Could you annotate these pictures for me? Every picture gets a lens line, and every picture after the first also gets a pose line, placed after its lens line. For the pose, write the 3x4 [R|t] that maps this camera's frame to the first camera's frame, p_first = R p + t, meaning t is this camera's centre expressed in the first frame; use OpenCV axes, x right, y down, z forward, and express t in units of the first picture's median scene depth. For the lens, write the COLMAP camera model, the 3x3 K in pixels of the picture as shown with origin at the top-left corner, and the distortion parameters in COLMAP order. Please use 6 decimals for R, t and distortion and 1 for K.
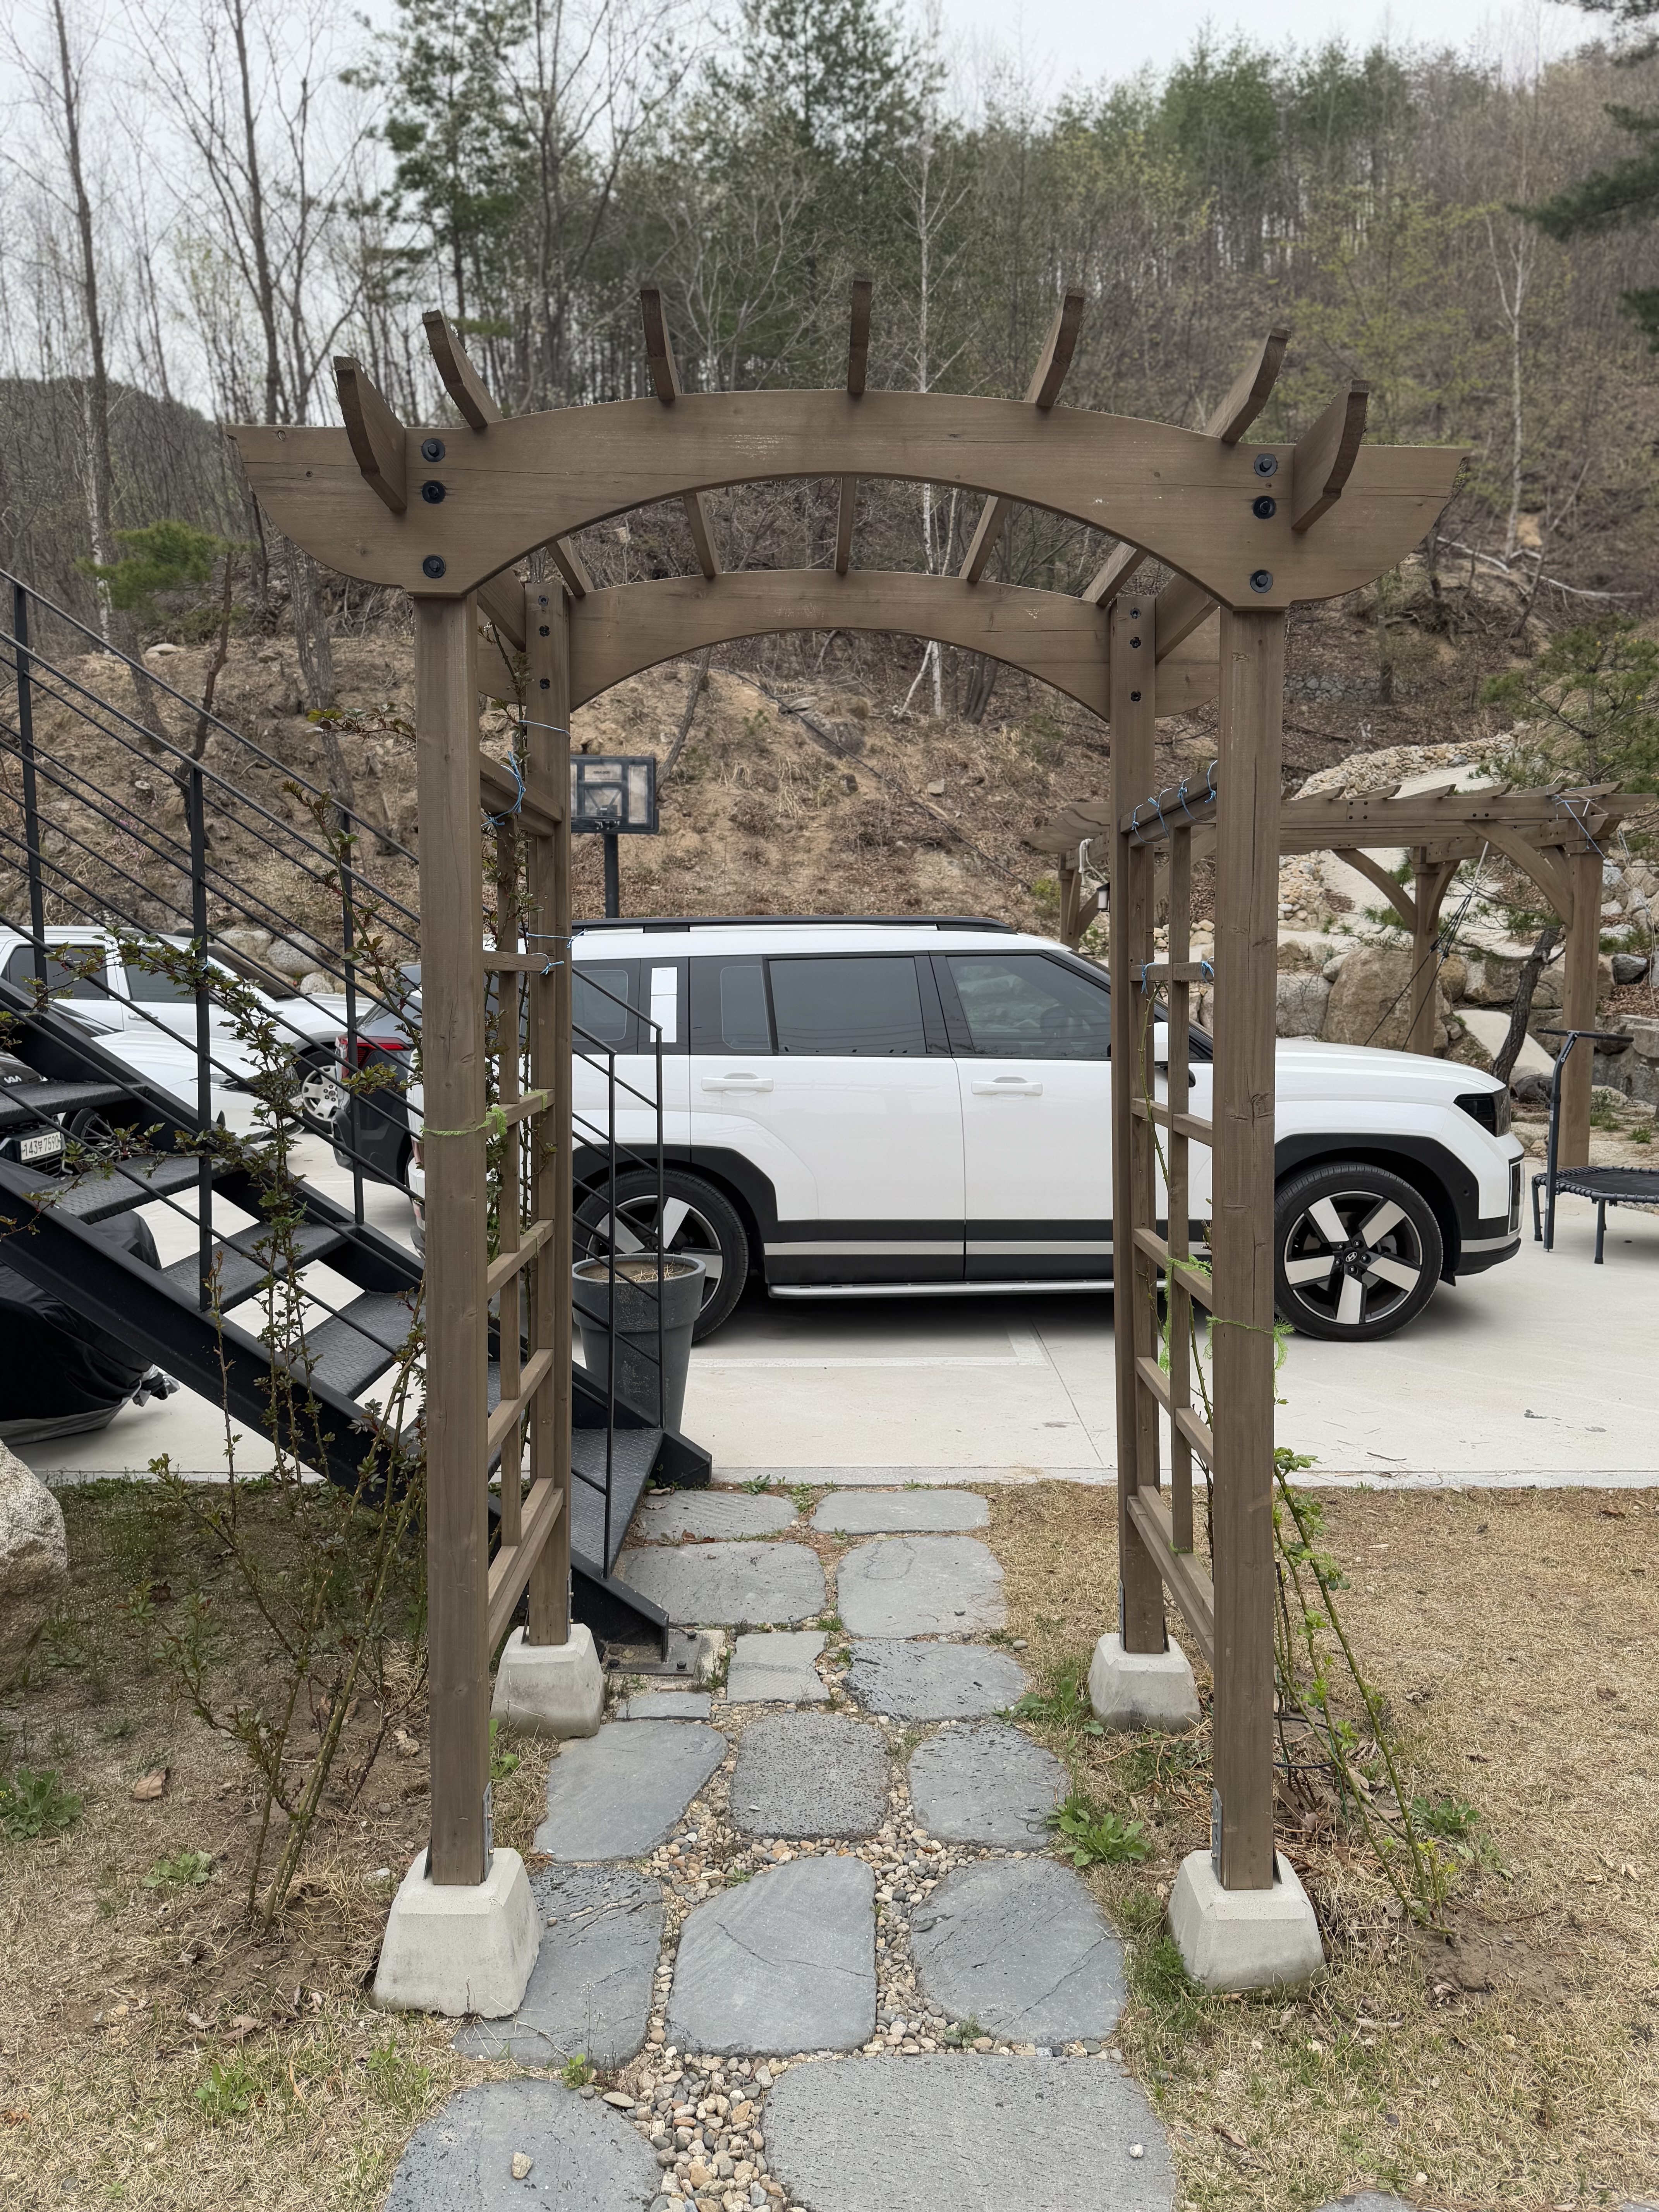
lens RADIAL K [[1585.4, 0, 789.7], [0, 1585.4, 1104.0], [0, 0, 1]] dist [0.050798, -0.077508]
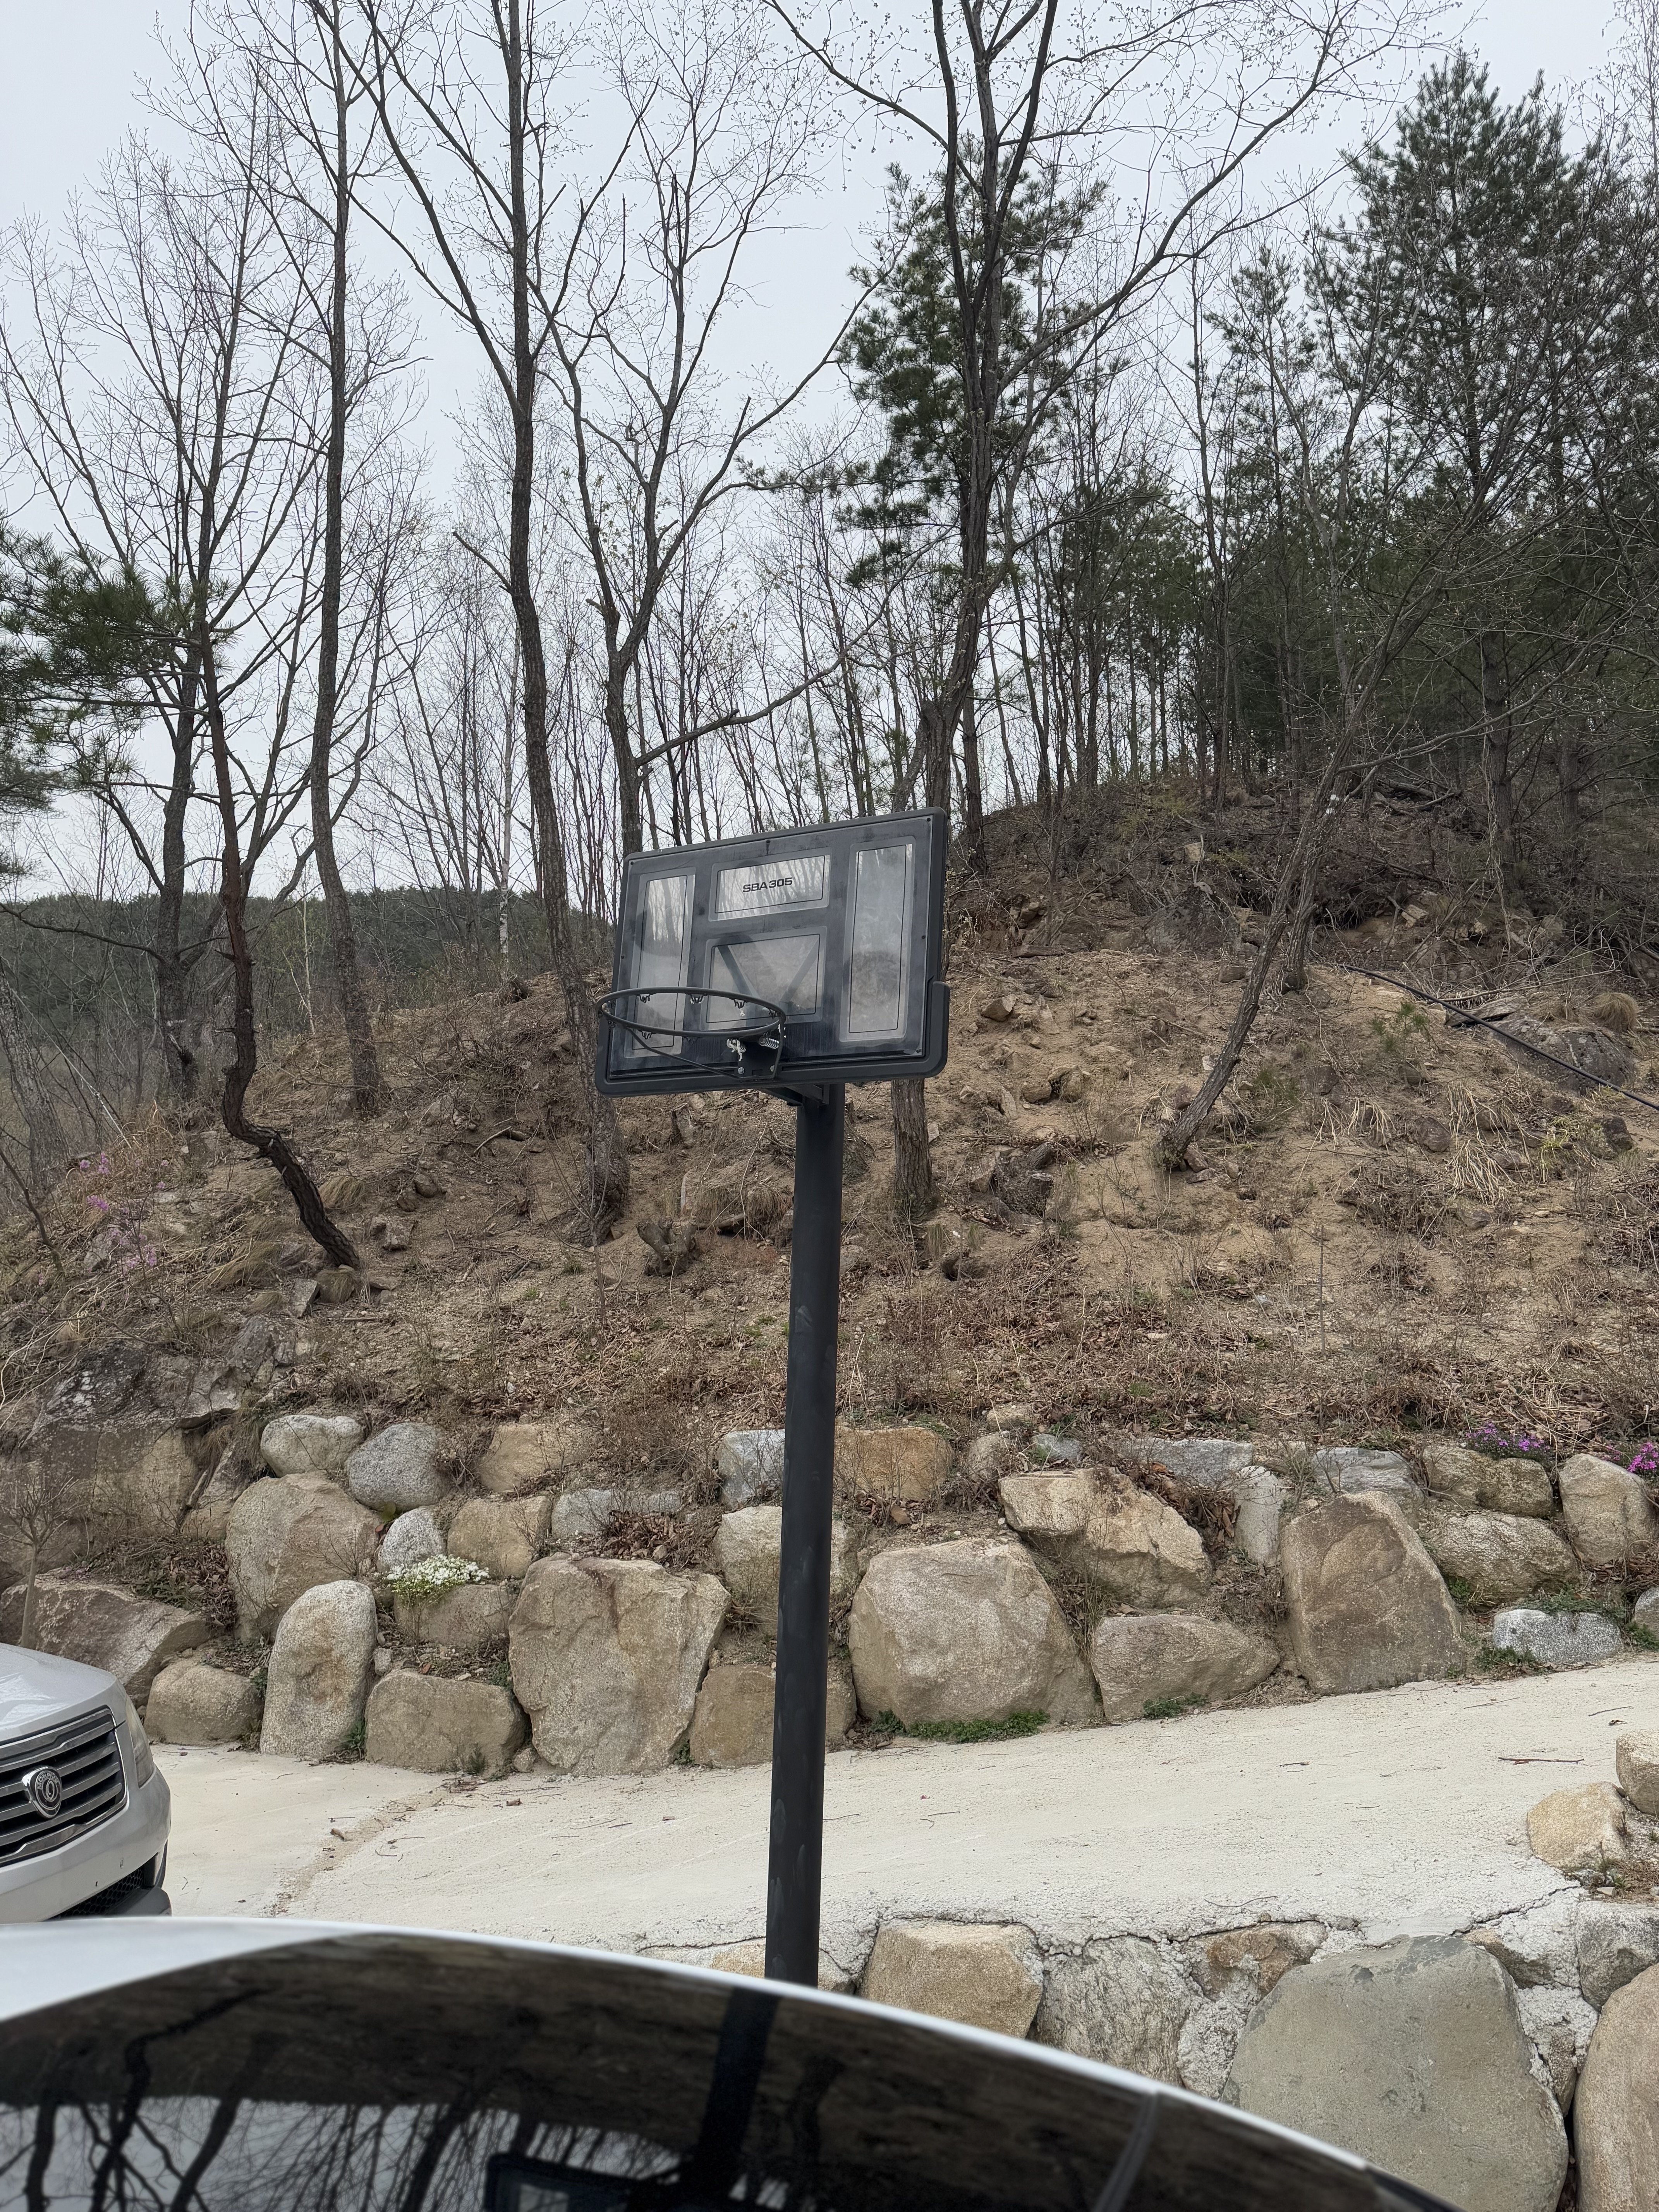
lens RADIAL K [[1585.4, 0, 789.7], [0, 1585.4, 1104.0], [0, 0, 1]] dist [0.050798, -0.077508]
pose [[0.918443, -0.049928, -0.392389, -0.000588], [-0.071163, 0.954959, -0.288077, -0.057884], [0.389099, 0.292506, 0.873523, 0.509863]]
